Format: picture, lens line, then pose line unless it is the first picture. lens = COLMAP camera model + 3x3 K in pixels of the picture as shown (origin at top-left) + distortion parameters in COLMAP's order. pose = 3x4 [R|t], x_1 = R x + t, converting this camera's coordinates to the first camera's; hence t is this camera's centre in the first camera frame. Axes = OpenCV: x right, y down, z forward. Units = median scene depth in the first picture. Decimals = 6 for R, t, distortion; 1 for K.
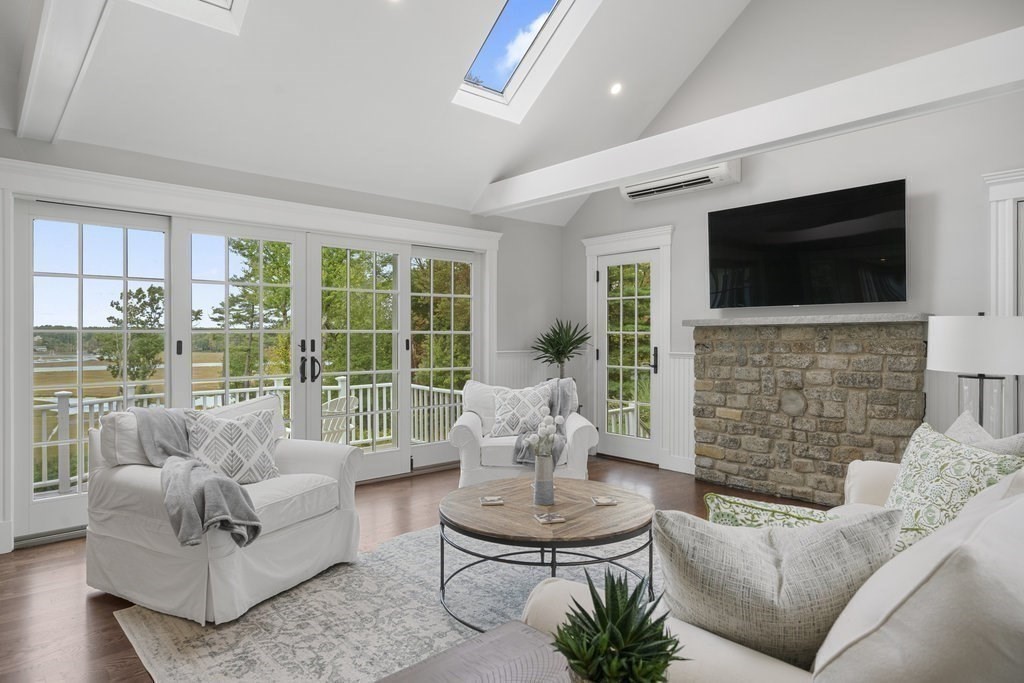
lens RADIAL K [[605.5, 0, 511.5], [0, 605.5, 338.7], [0, 0, 1]] dist [0.013043, -0.000150]
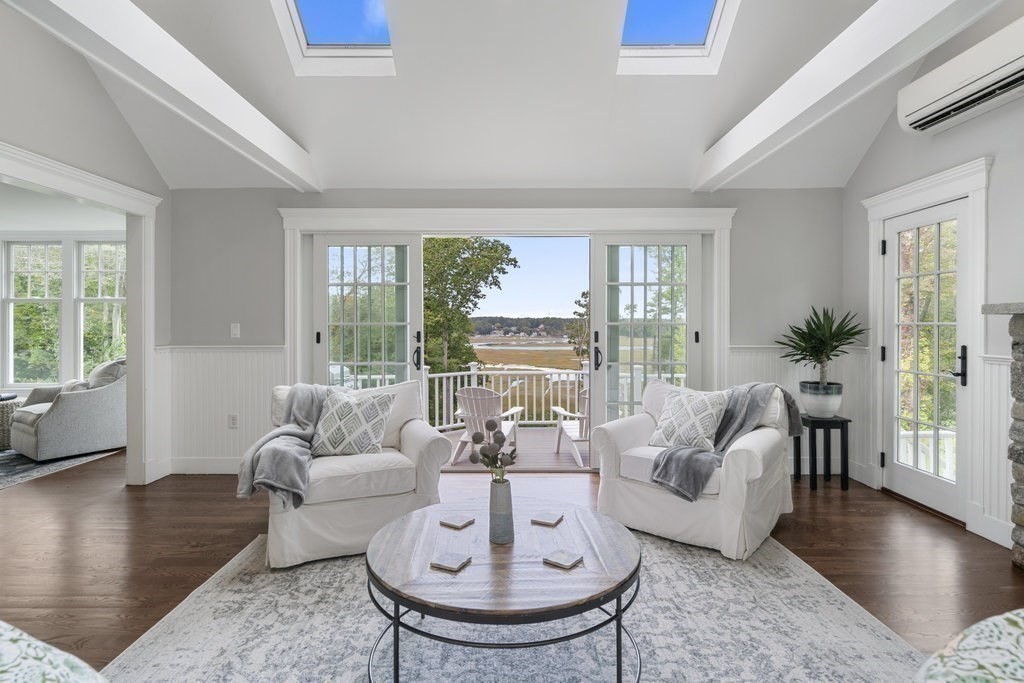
lens RADIAL K [[534.2, 0, 508.5], [0, 534.2, 329.4], [0, 0, 1]] dist [0.005888, 0.001281]
pose [[0.747657, 0.005867, -0.664060, 0.314301], [-0.003785, 0.999982, 0.004573, -0.006298], [0.664075, -0.000906, 0.747666, 0.282264]]
